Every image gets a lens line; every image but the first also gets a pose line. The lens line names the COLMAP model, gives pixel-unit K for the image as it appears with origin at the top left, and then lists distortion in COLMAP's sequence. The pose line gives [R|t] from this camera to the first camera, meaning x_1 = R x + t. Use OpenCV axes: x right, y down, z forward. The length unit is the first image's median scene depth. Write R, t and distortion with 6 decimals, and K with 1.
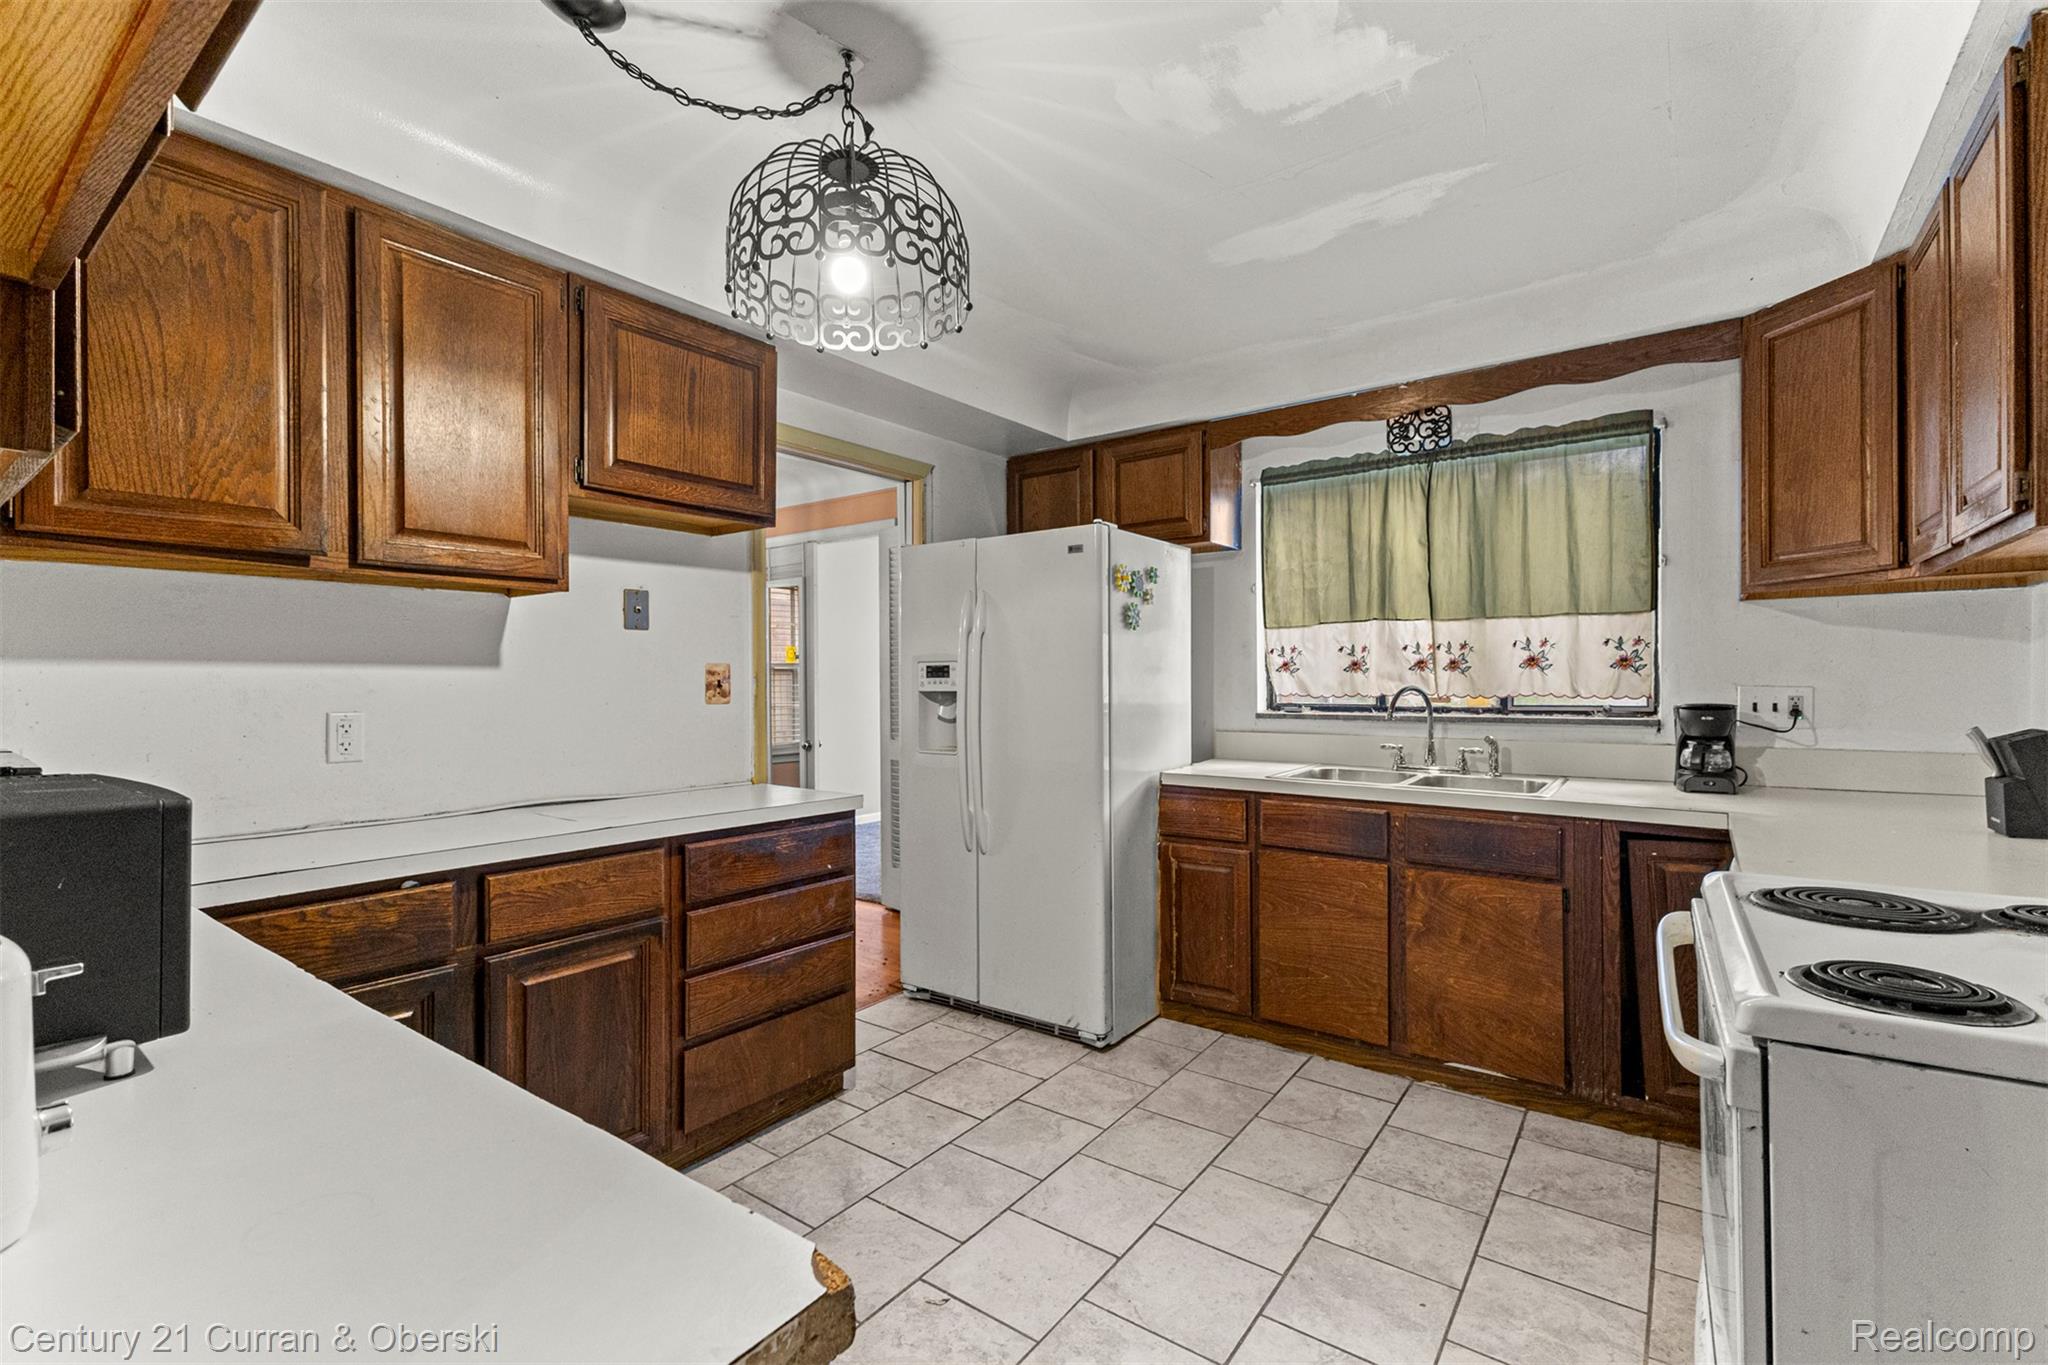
lens RADIAL K [[892.6, 0, 1028.7], [0, 892.6, 688.9], [0, 0, 1]] dist [0.003813, 0.000131]
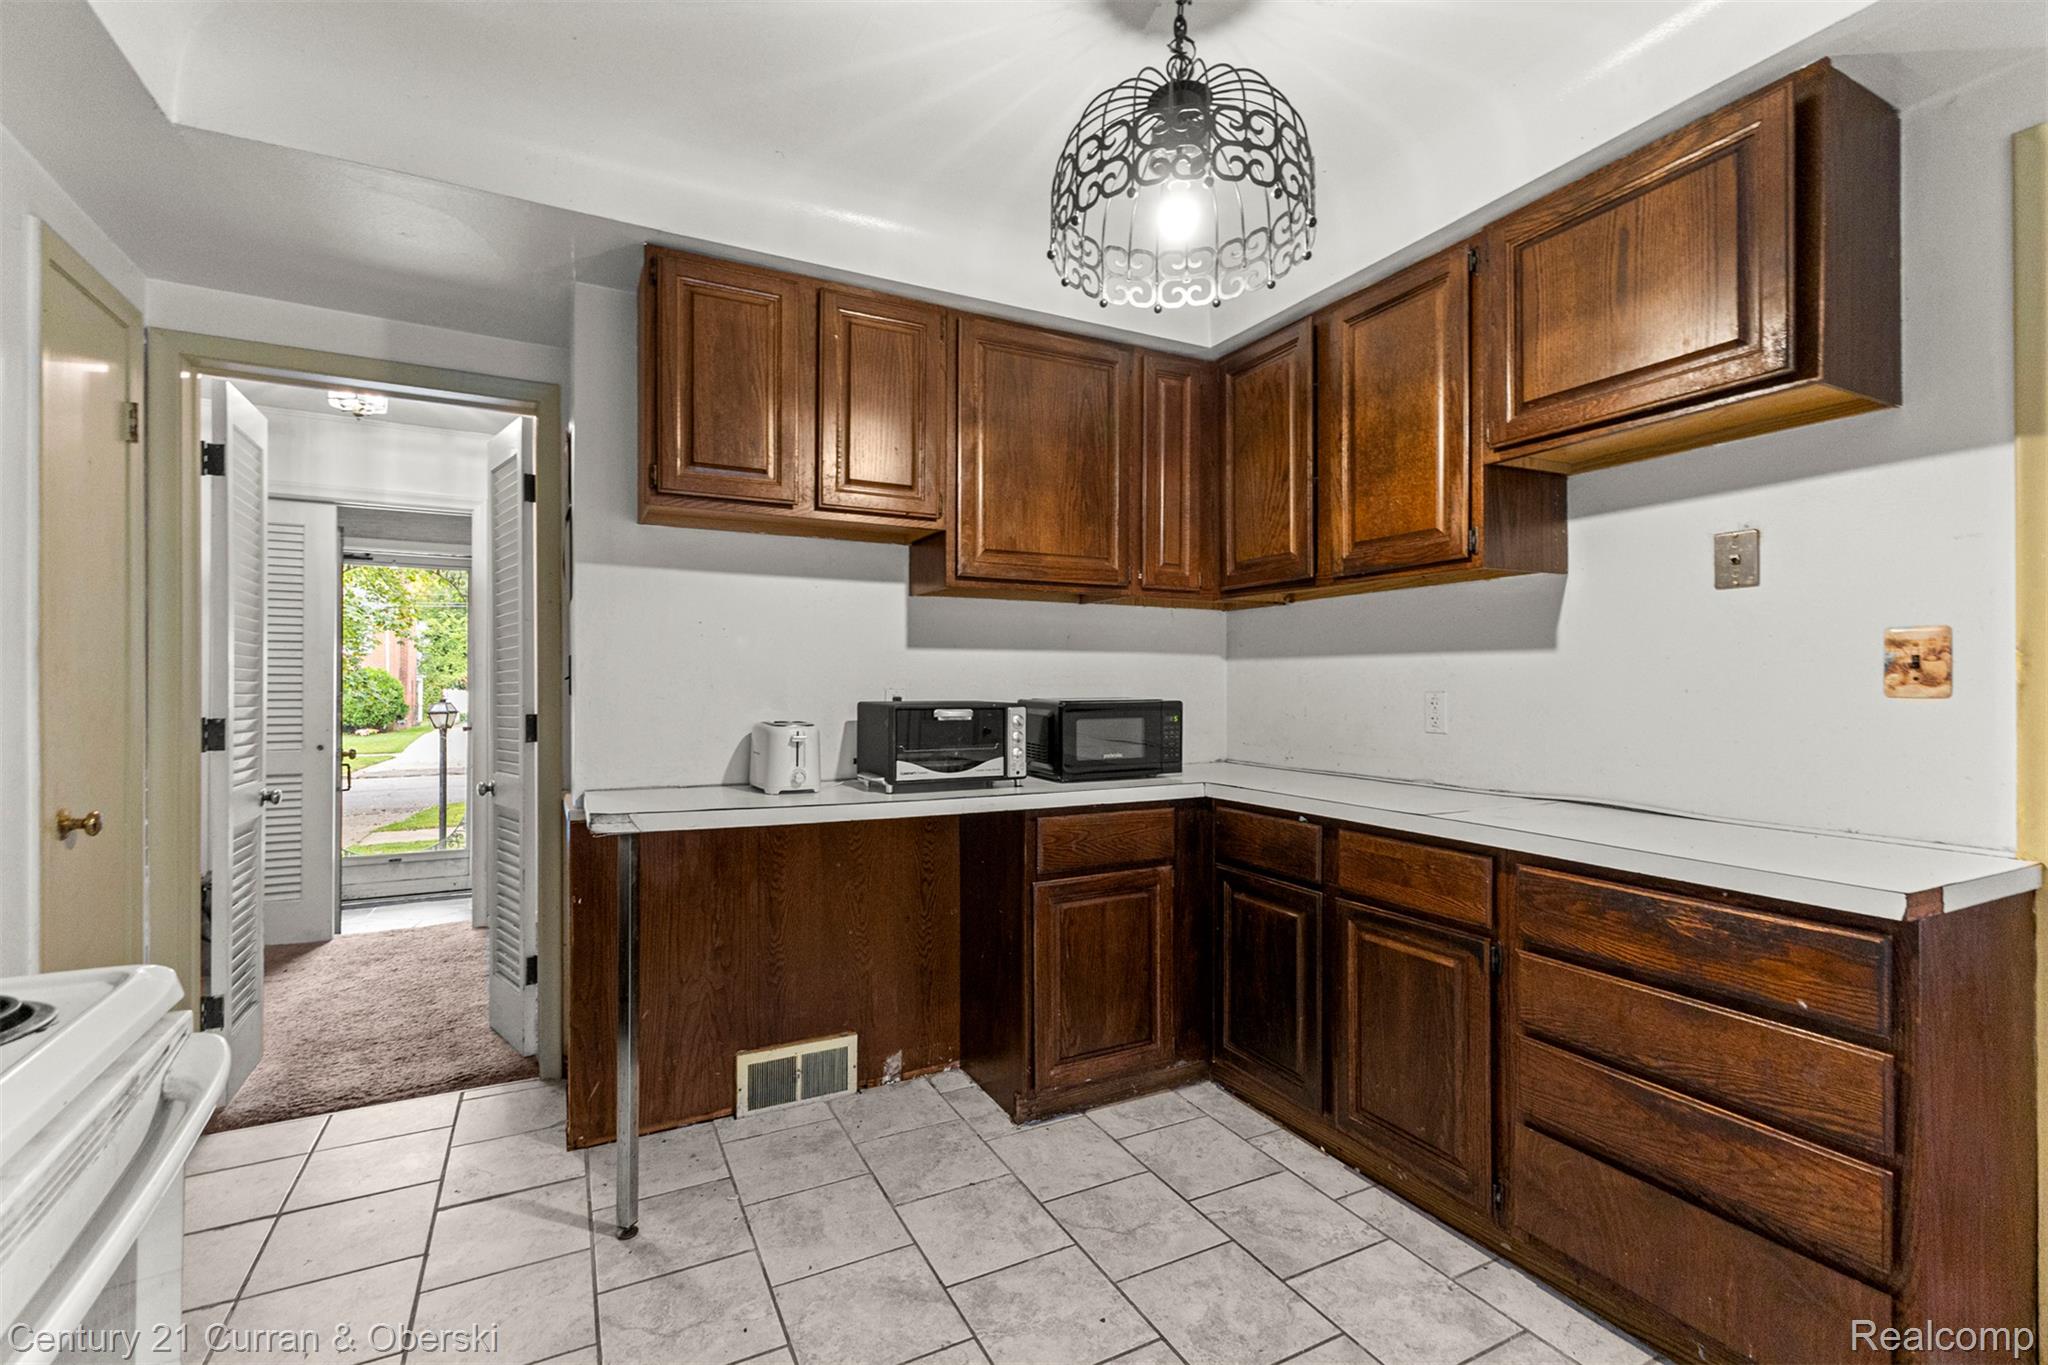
lens RADIAL K [[892.6, 0, 1027.4], [0, 892.6, 674.6], [0, 0, 1]] dist [0.003813, 0.000131]
pose [[-0.441833, -0.009645, -0.897045, 0.495070], [-0.007659, 0.999946, -0.006979, 0.012515], [0.897065, 0.003787, -0.441883, 0.892690]]
